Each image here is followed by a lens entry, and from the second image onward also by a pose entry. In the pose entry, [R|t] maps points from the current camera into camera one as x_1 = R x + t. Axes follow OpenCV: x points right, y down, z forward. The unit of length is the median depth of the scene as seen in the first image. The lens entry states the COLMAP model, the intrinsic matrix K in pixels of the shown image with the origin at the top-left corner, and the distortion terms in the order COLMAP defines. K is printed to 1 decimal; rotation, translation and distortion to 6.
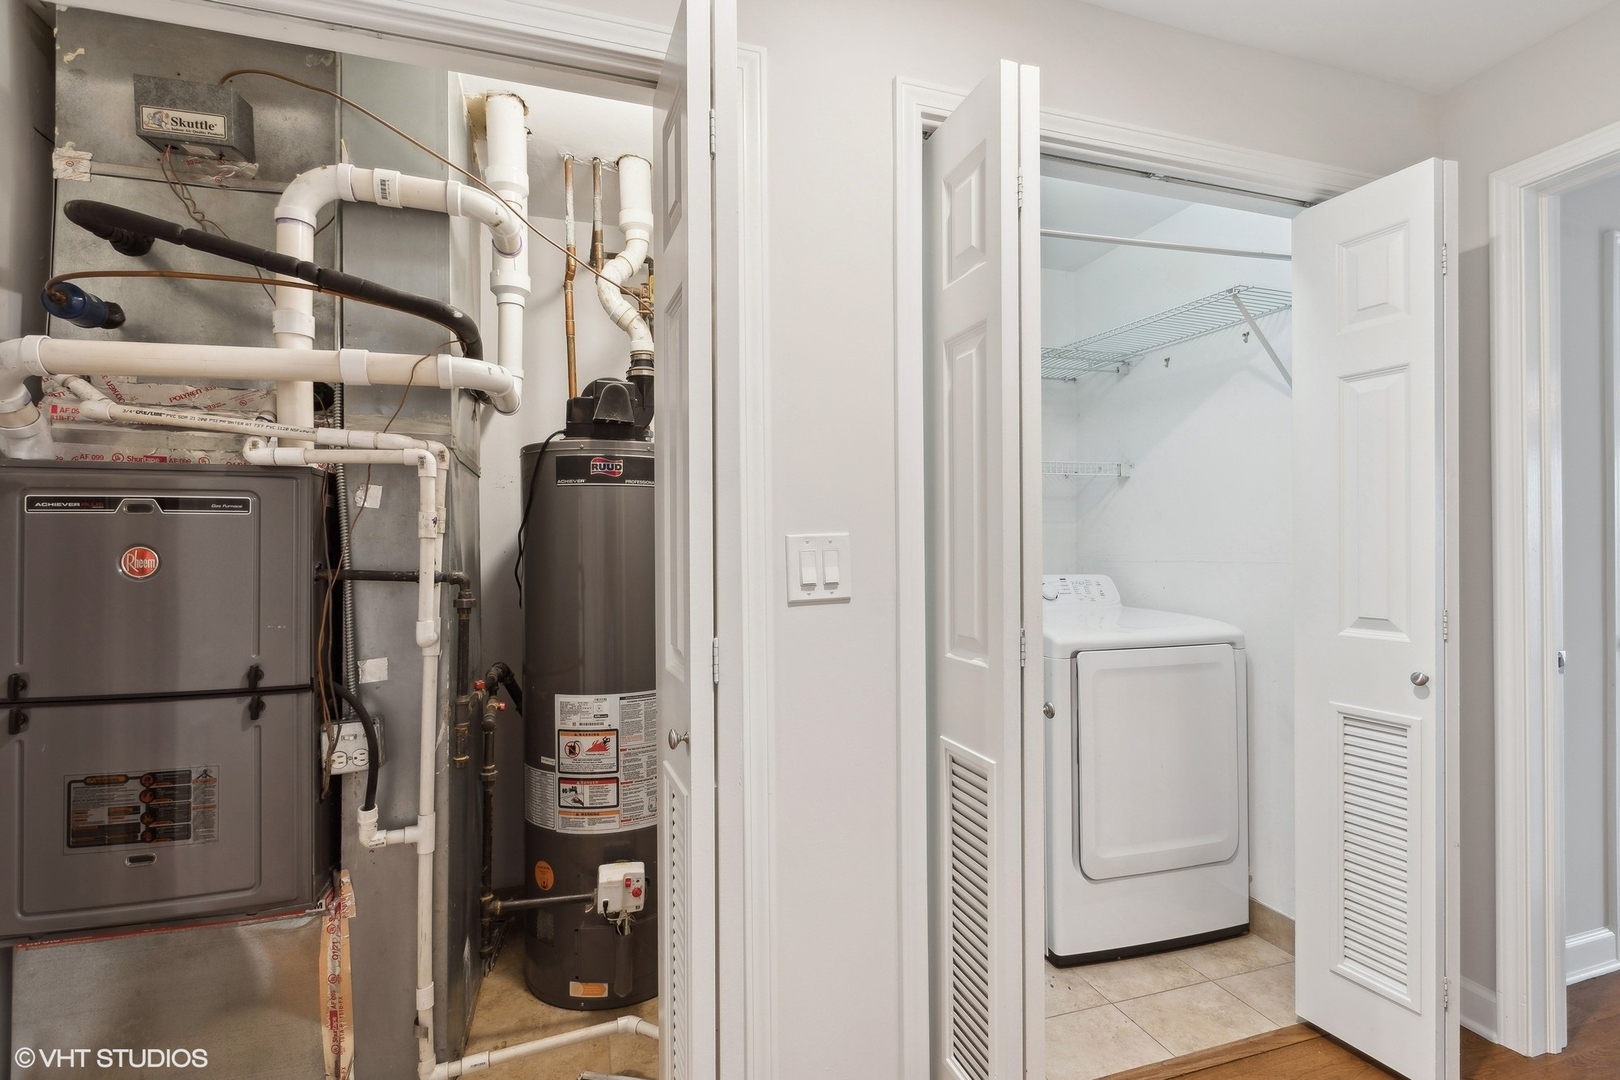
lens RADIAL K [[728.2, 0, 807.4], [0, 728.2, 549.2], [0, 0, 1]] dist [0.000244, -0.000747]
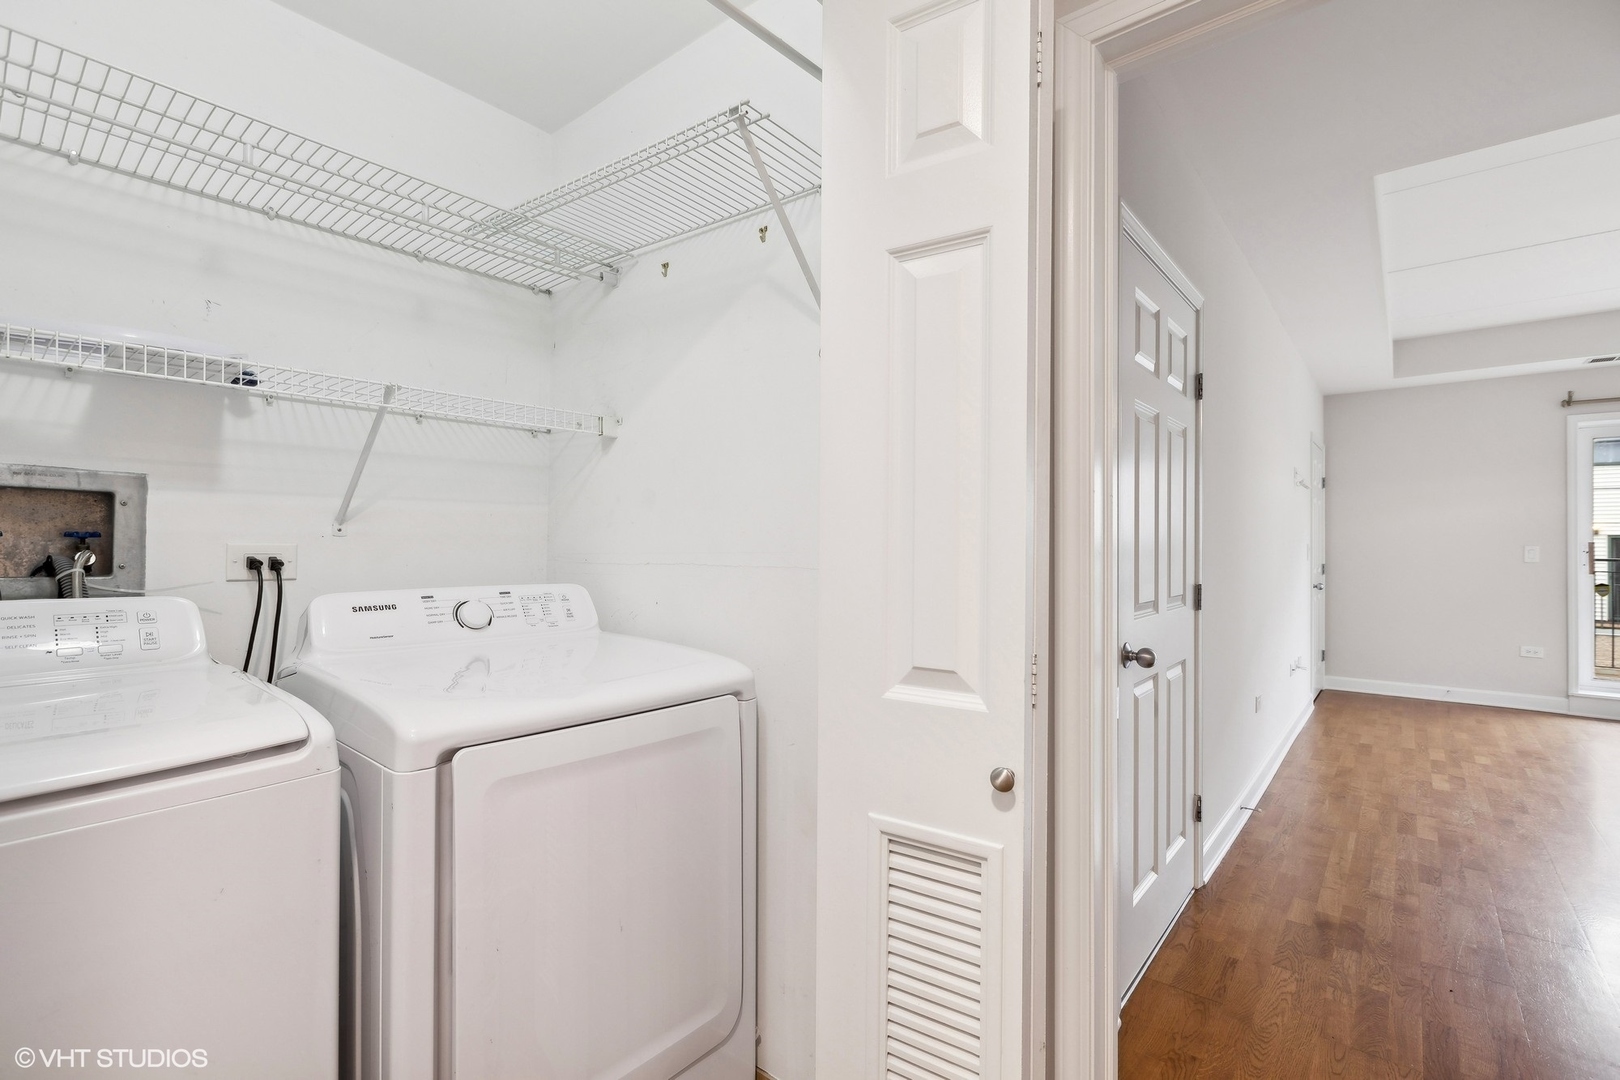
lens RADIAL K [[783.8, 0, 812.3], [0, 783.8, 545.6], [0, 0, 1]] dist [0.000092, 0.000003]
pose [[0.834145, 0.011756, 0.551420, 0.250000], [-0.012223, 0.999921, -0.002828, 0.000220], [-0.551409, -0.004381, 0.834223, 0.378246]]
